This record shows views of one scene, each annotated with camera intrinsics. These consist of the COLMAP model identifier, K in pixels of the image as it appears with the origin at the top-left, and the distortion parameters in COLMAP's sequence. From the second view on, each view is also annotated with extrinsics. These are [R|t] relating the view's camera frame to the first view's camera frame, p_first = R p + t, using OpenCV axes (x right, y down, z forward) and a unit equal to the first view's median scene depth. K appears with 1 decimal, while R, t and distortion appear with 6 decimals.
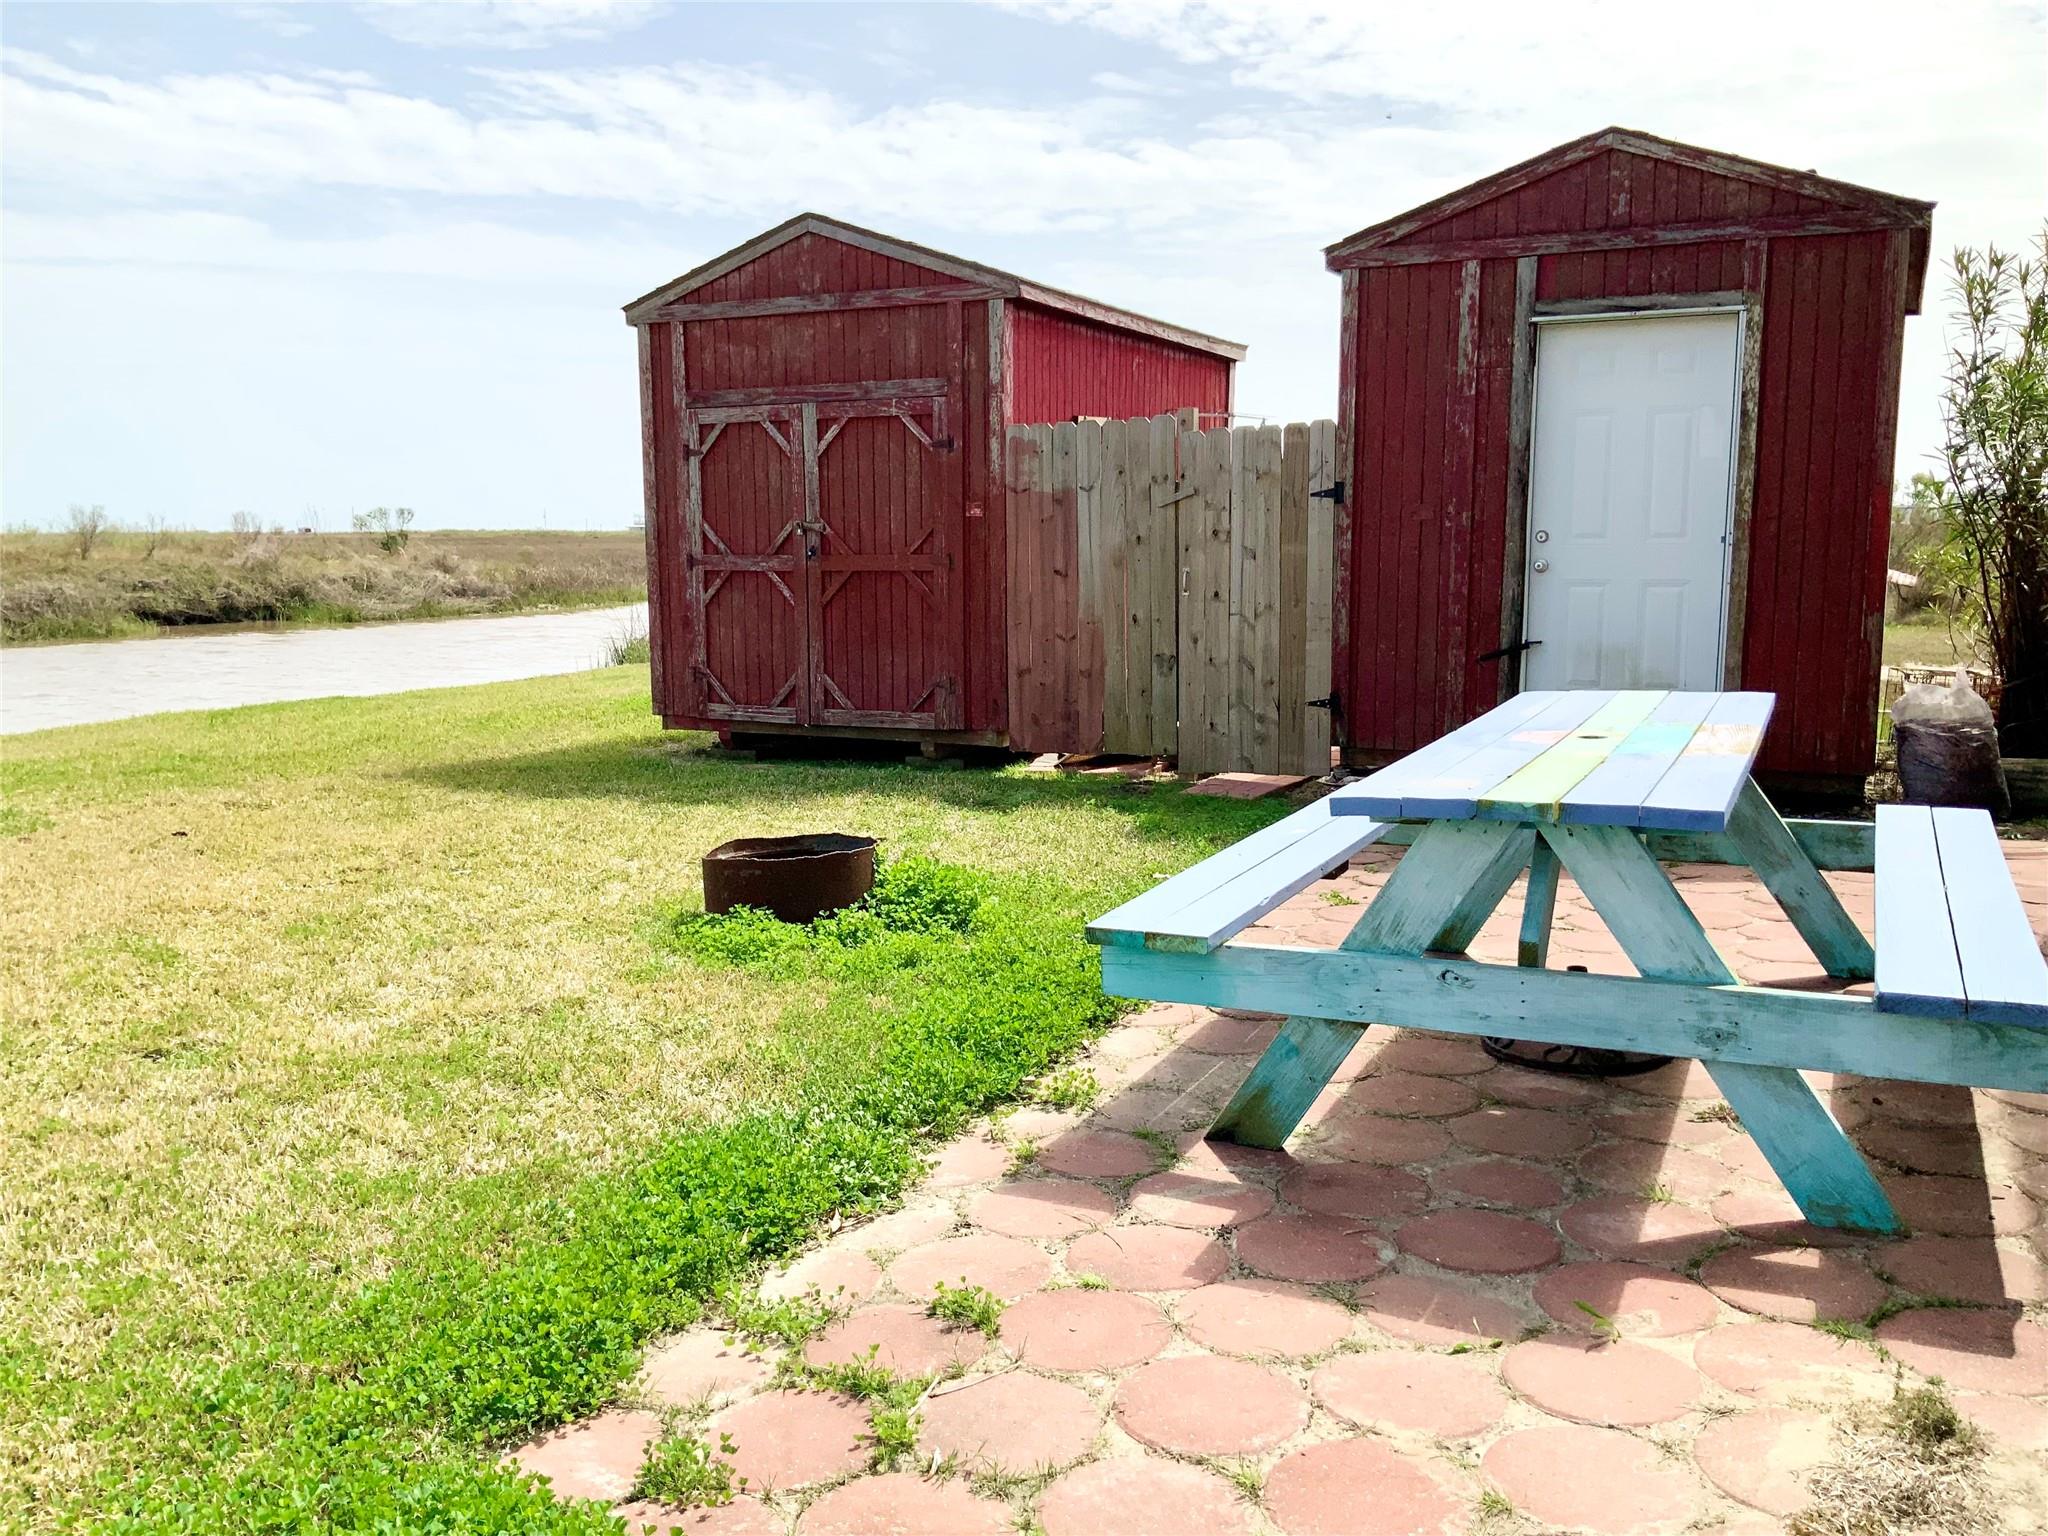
lens RADIAL K [[1696.8, 0, 1015.7], [0, 1696.8, 774.2], [0, 0, 1]] dist [0.075204, -0.144991]
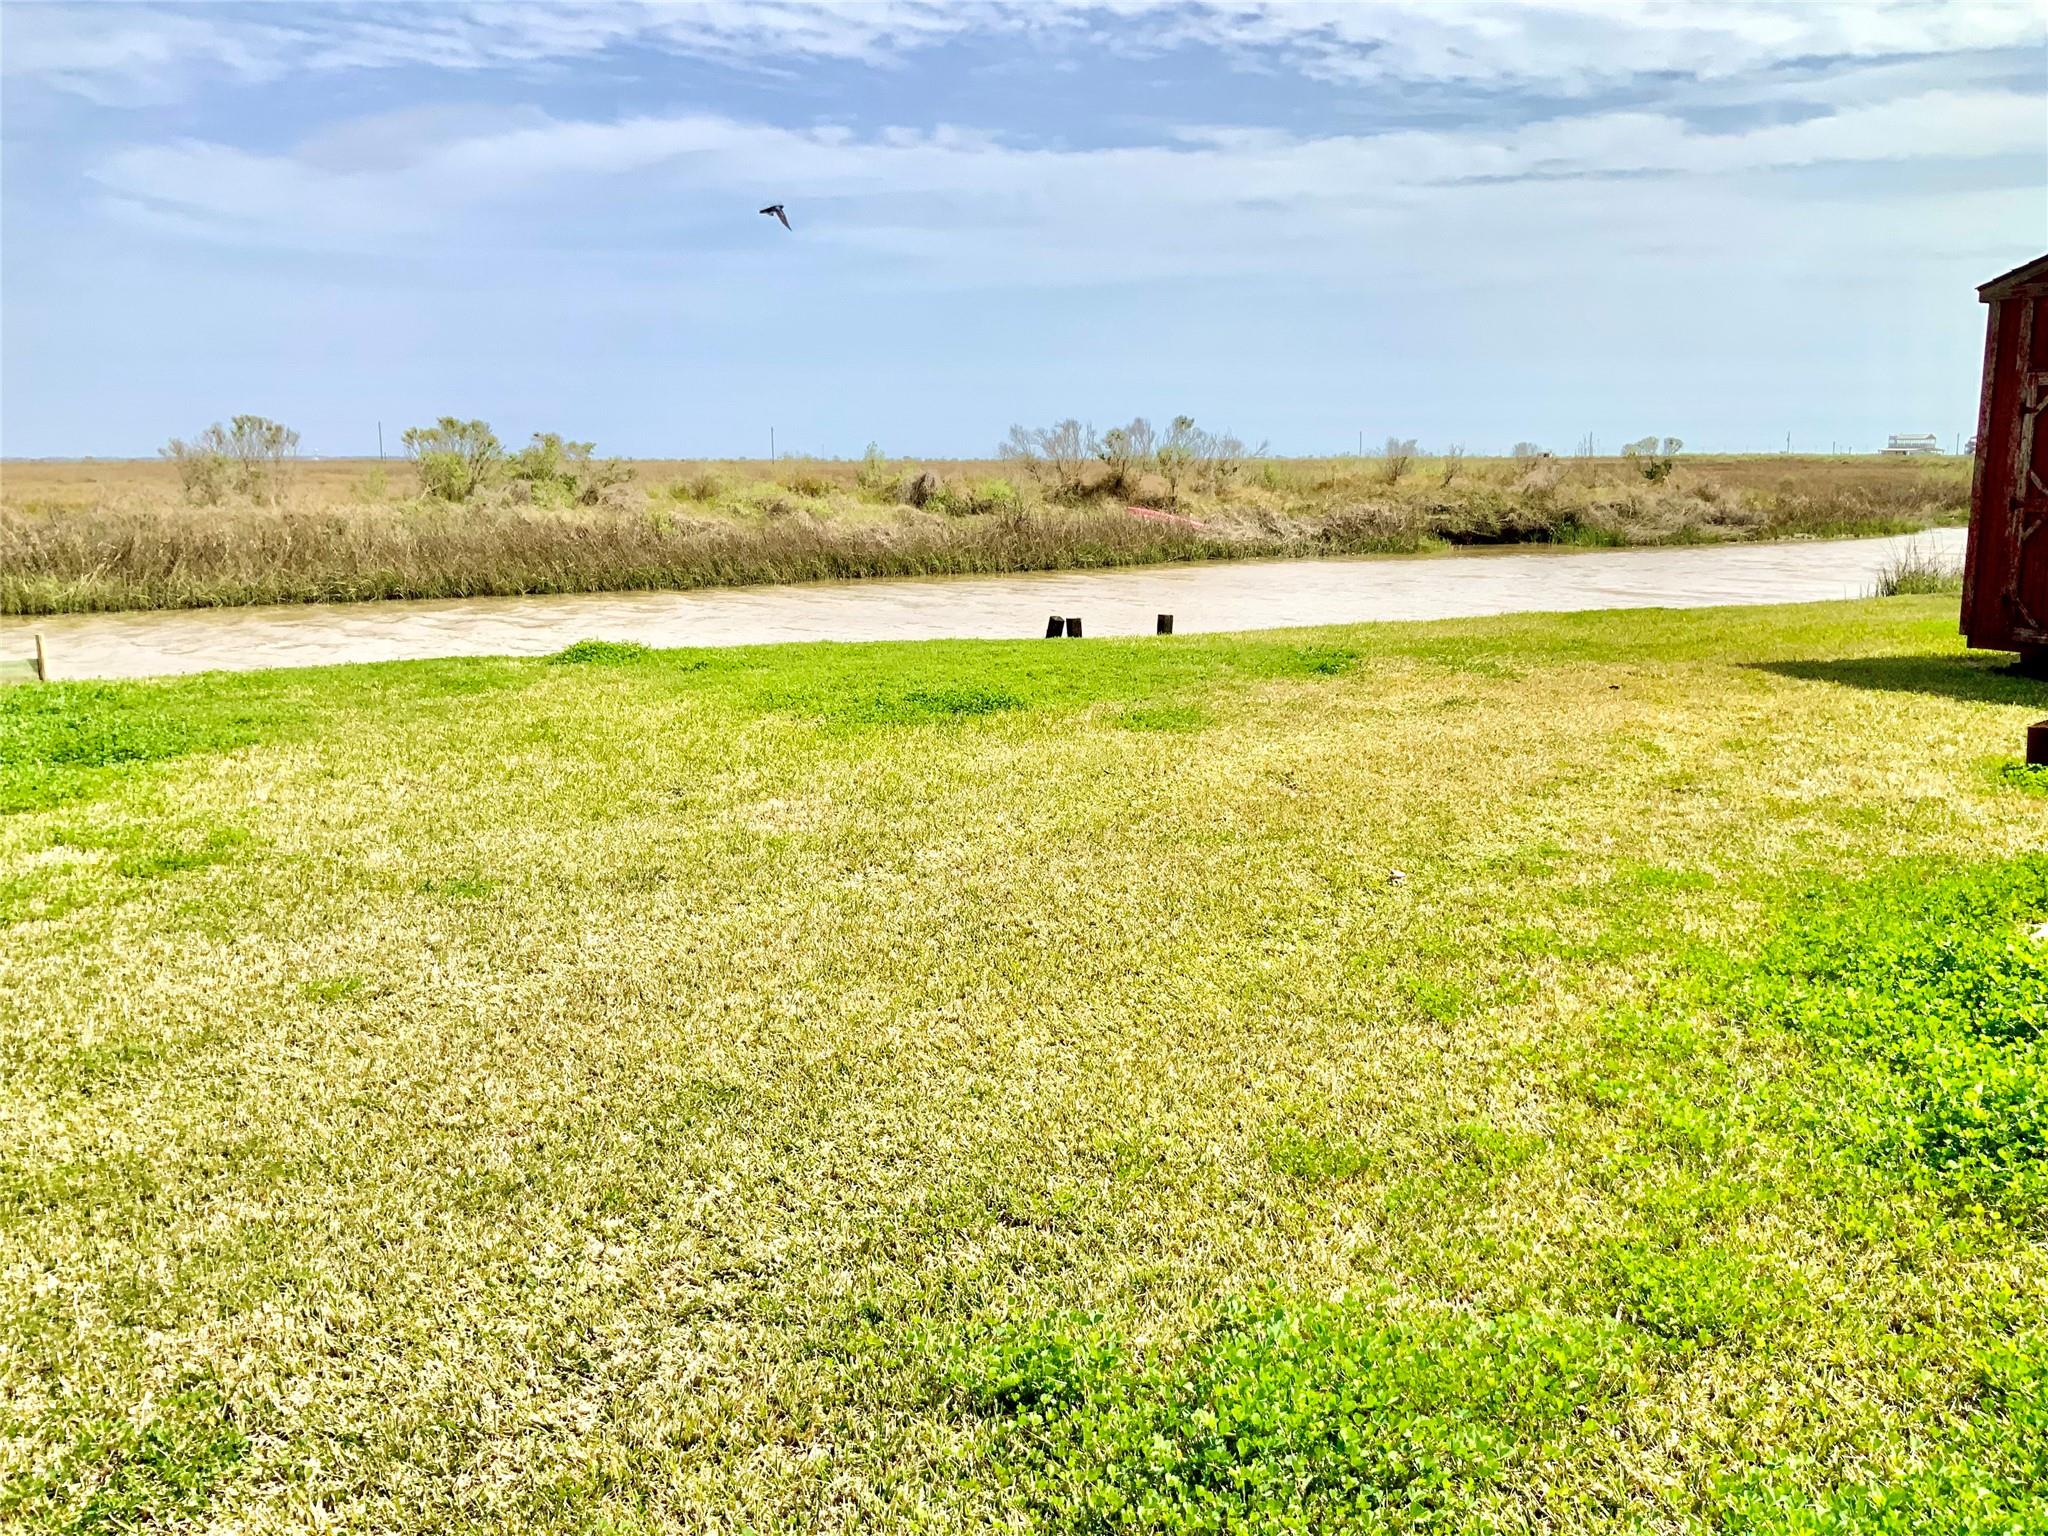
lens RADIAL K [[1696.8, 0, 1020.0], [0, 1696.8, 776.8], [0, 0, 1]] dist [0.075204, -0.144991]
pose [[0.778292, 0.117949, -0.616725, 0.024510], [-0.090281, 0.993014, 0.075982, 0.034758], [0.621378, -0.003457, 0.783503, -0.362871]]
